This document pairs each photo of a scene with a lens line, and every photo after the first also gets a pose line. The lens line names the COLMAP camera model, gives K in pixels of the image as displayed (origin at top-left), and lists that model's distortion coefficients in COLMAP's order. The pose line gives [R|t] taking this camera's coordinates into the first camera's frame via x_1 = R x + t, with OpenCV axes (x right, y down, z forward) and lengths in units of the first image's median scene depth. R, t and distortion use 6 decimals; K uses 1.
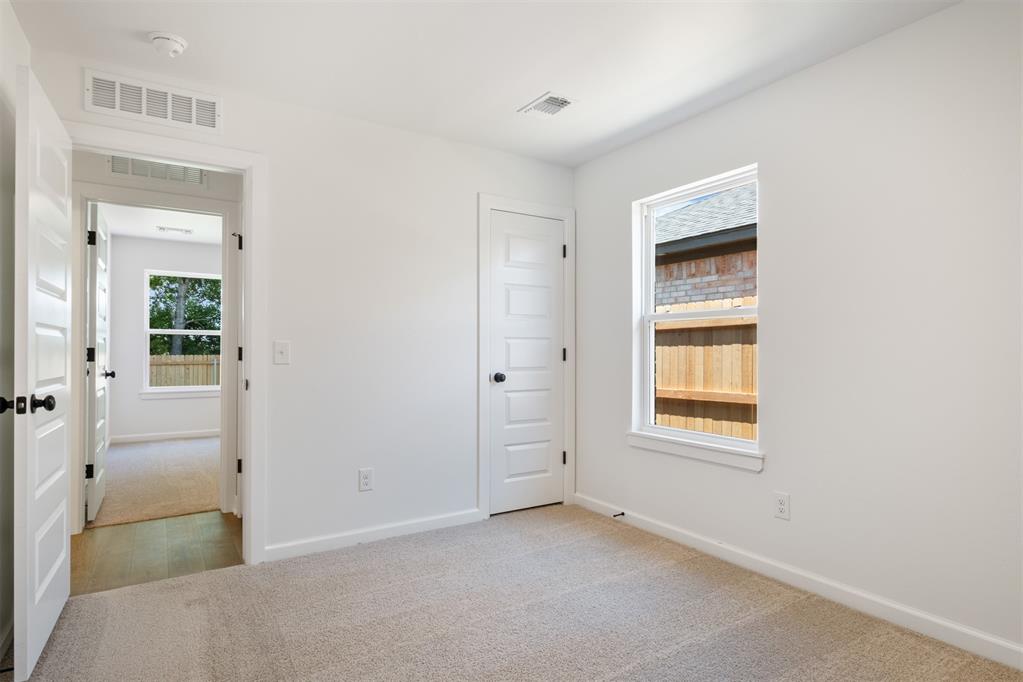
lens RADIAL K [[561.3, 0, 506.3], [0, 561.3, 343.9], [0, 0, 1]] dist [0.000530, 0.001082]
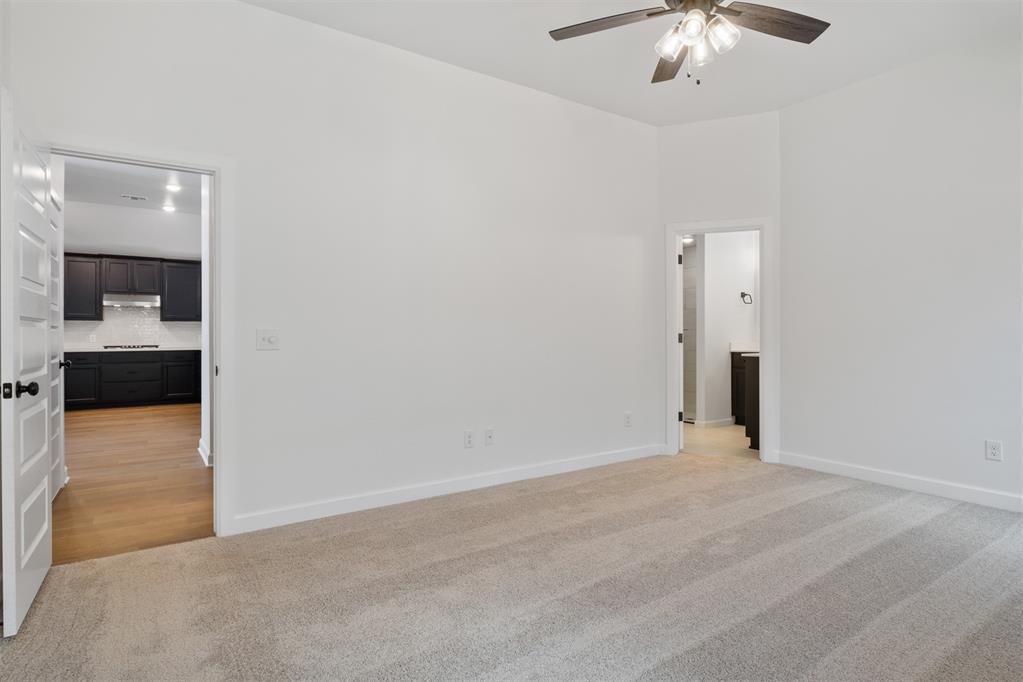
lens RADIAL K [[561.3, 0, 516.8], [0, 561.3, 340.7], [0, 0, 1]] dist [0.000530, 0.001082]
pose [[0.998824, -0.000020, 0.048479, 0.091252], [-0.000490, 0.999945, 0.010518, -0.002378], [-0.048476, -0.010530, 0.998769, -0.158674]]
